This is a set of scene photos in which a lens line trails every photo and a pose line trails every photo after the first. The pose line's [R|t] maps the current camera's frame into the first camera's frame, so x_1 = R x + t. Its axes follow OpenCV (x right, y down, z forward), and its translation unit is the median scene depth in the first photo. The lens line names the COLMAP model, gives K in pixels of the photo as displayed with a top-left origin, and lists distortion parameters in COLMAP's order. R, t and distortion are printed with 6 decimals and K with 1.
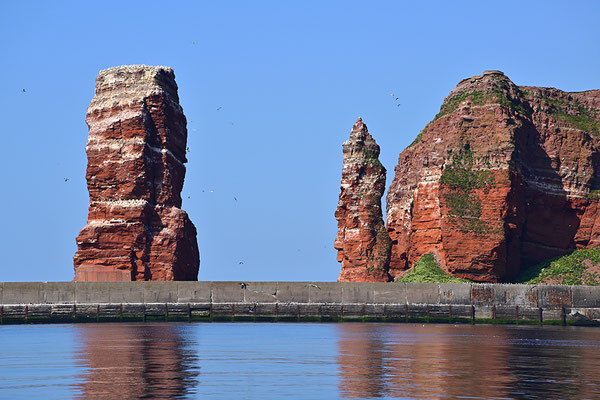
lens RADIAL K [[3361.1, 0, 302.5], [0, 3361.1, 208.5], [0, 0, 1]] dist [4.770464, -2.369442]
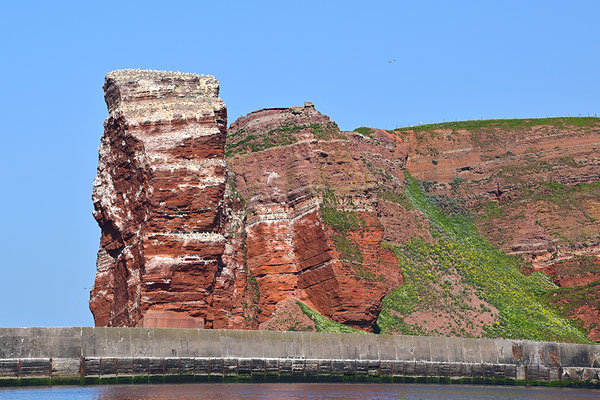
lens RADIAL K [[3361.1, 0, 302.5], [0, 3361.1, 208.5], [0, 0, 1]] dist [4.770464, -2.369442]
pose [[0.621957, 0.039459, 0.782057, -0.680274], [-0.030405, 0.999193, -0.026234, 0.012445], [-0.782461, -0.007462, 0.622655, 0.464617]]
